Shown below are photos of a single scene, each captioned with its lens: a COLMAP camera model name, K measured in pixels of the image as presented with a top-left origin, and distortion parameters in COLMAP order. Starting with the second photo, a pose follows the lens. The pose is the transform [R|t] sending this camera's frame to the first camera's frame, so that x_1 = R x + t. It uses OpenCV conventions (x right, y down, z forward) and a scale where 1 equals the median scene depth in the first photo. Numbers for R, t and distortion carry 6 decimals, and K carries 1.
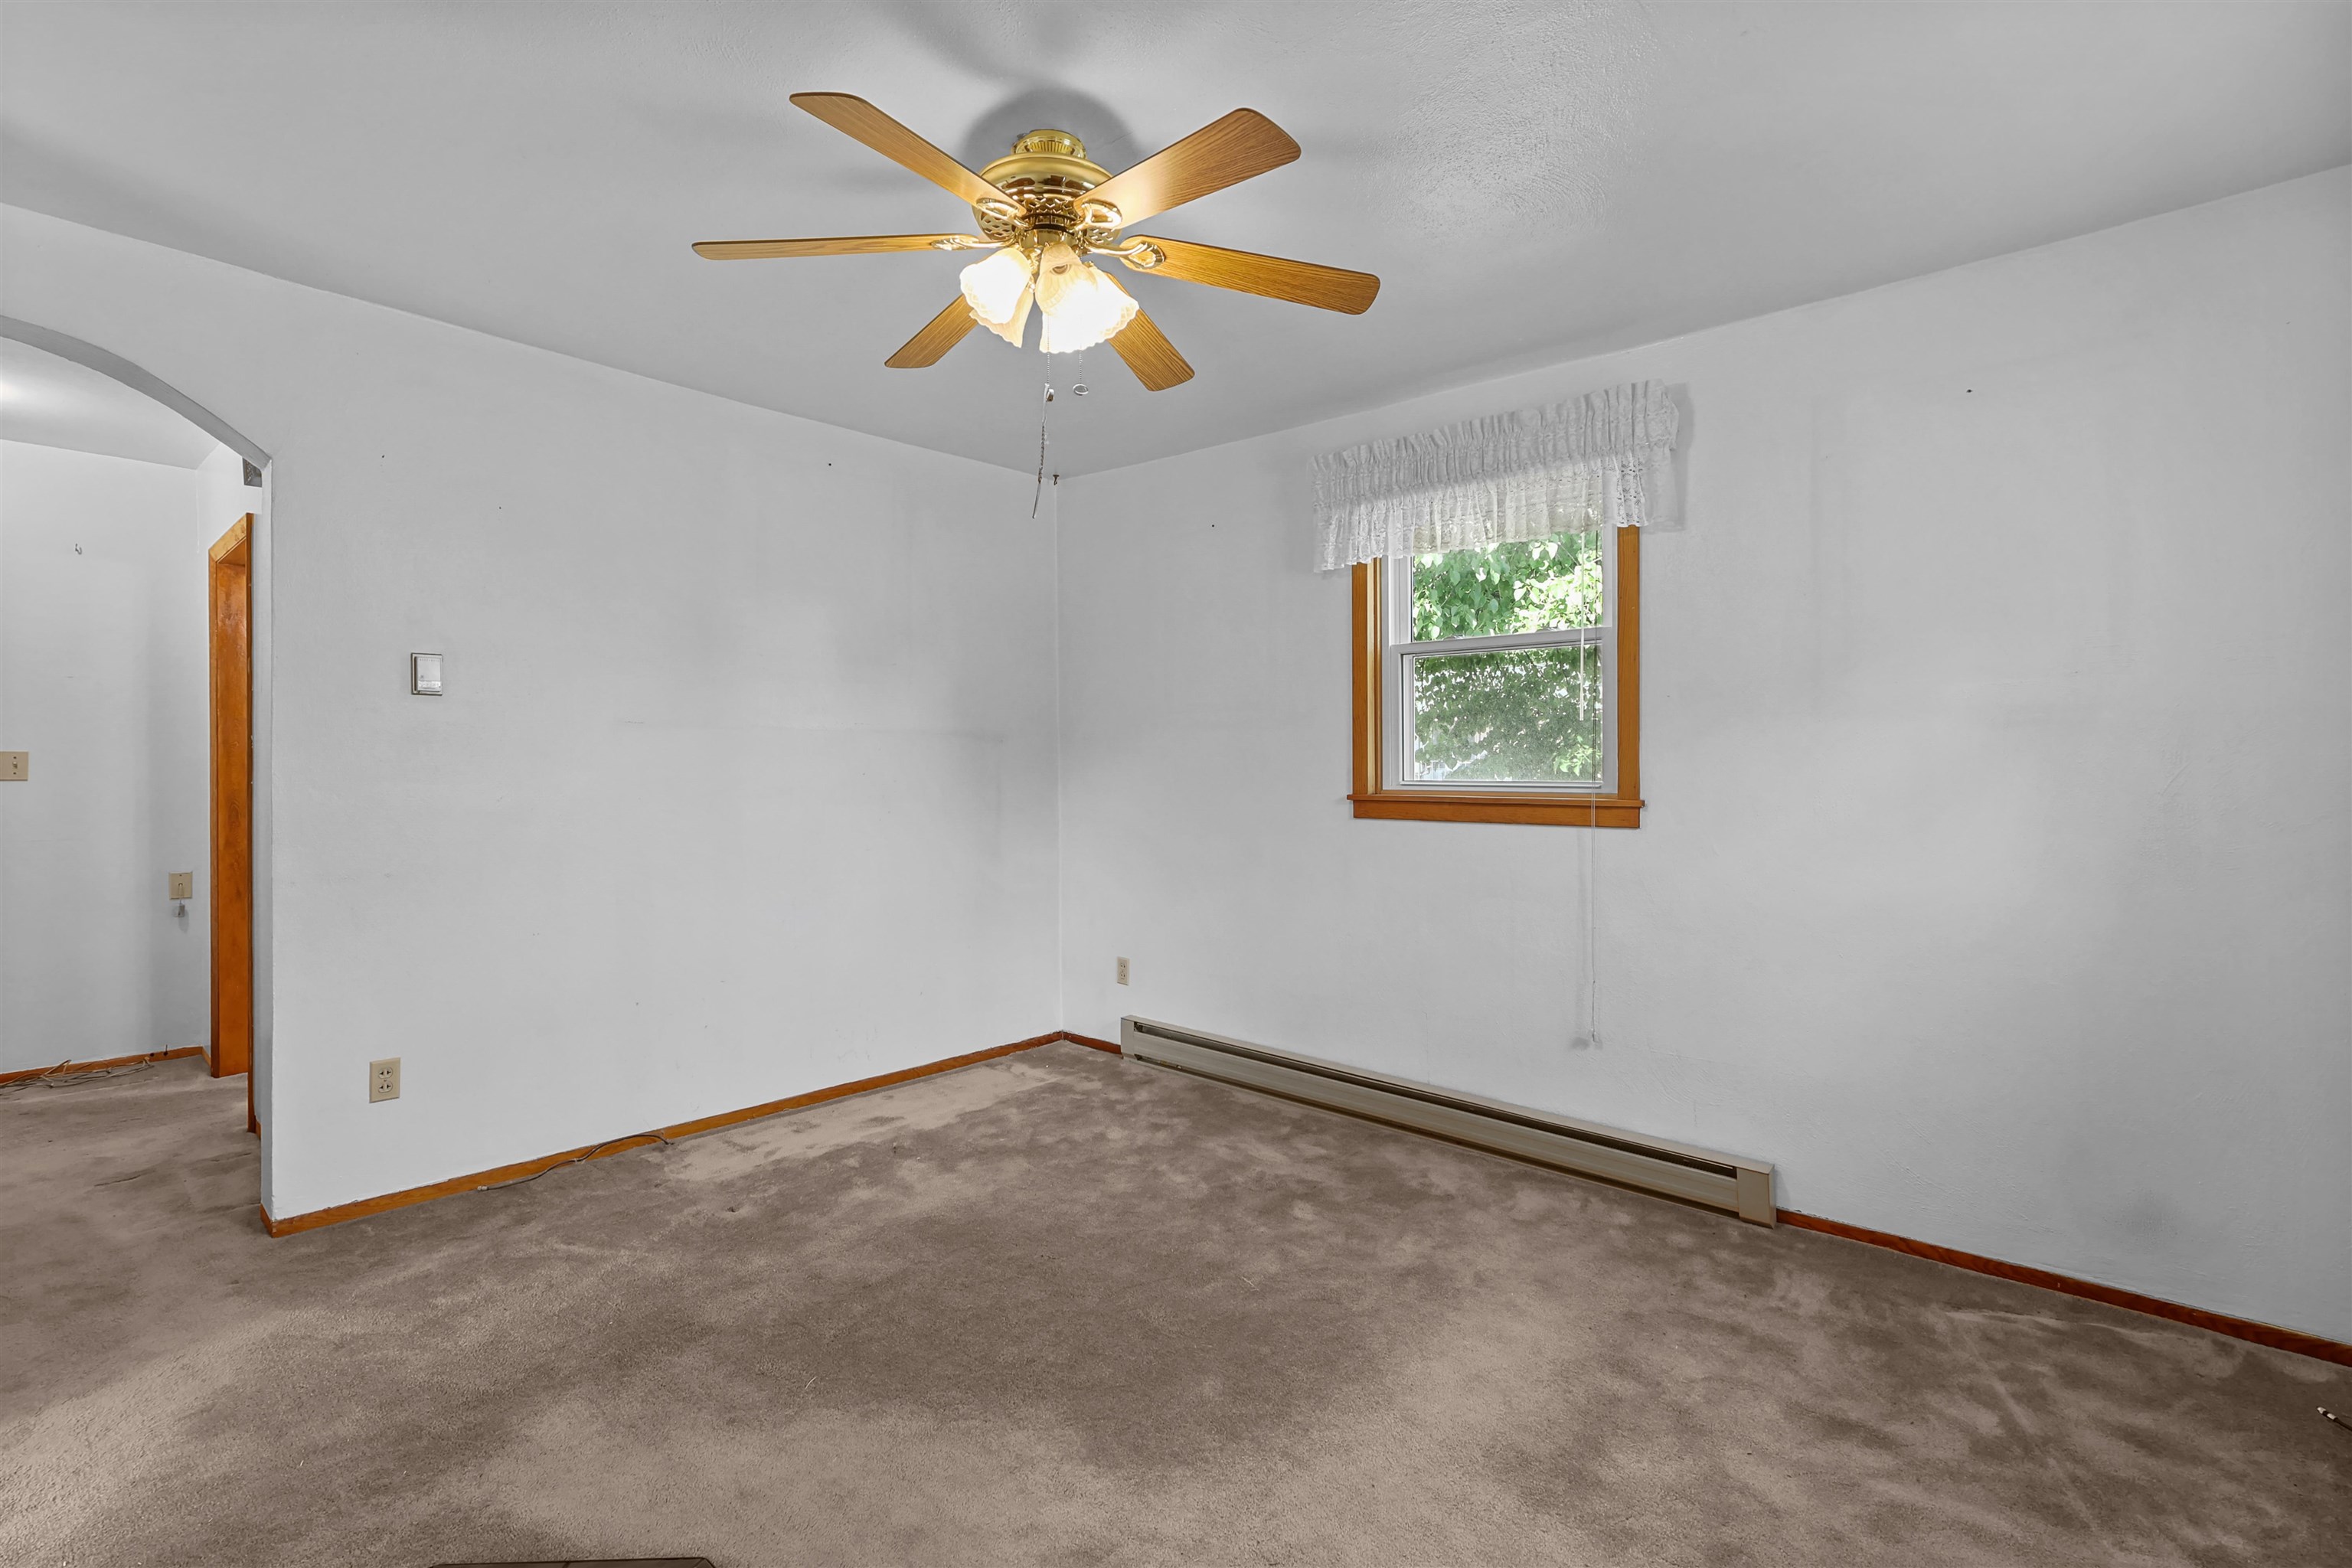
lens RADIAL K [[1077.1, 0, 1174.5], [0, 1077.1, 776.1], [0, 0, 1]] dist [-0.003269, 0.000473]
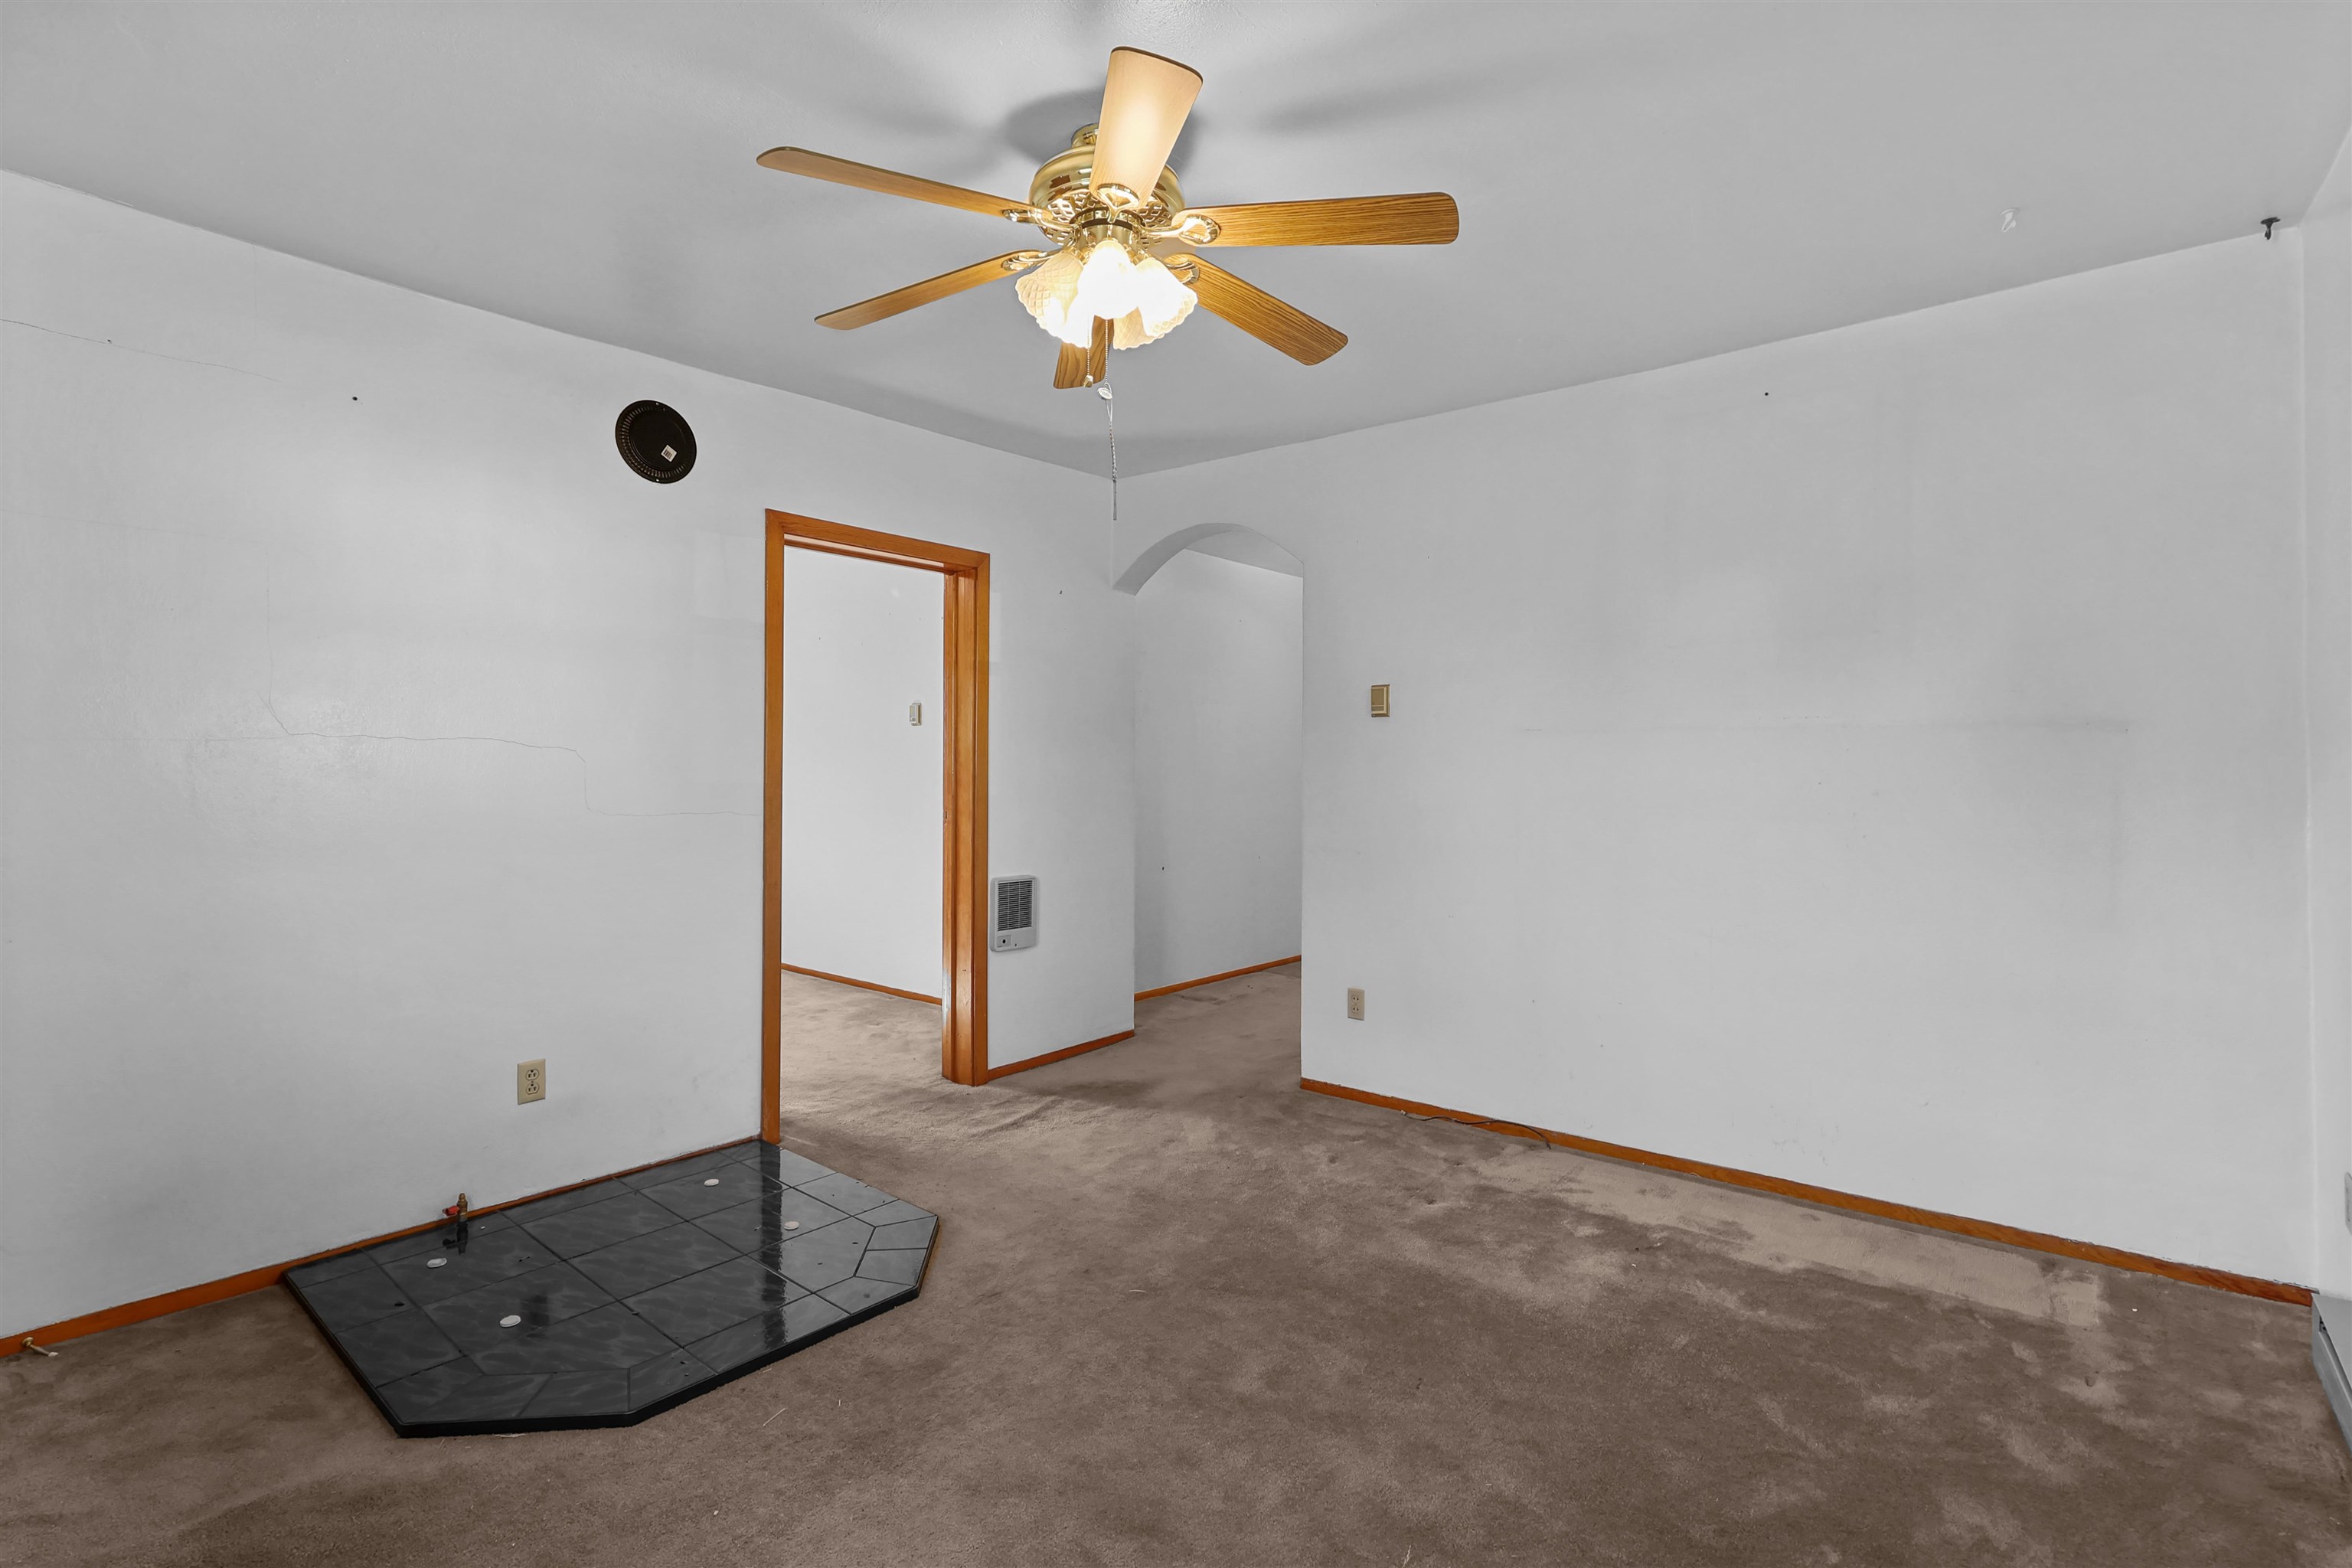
lens RADIAL K [[1077.1, 0, 1176.8], [0, 1077.1, 777.8], [0, 0, 1]] dist [-0.003269, 0.000473]
pose [[0.059308, 0.010019, -0.998189, 0.477922], [-0.009599, 0.999909, 0.009466, -0.008710], [0.998194, 0.009020, 0.059399, 0.555039]]
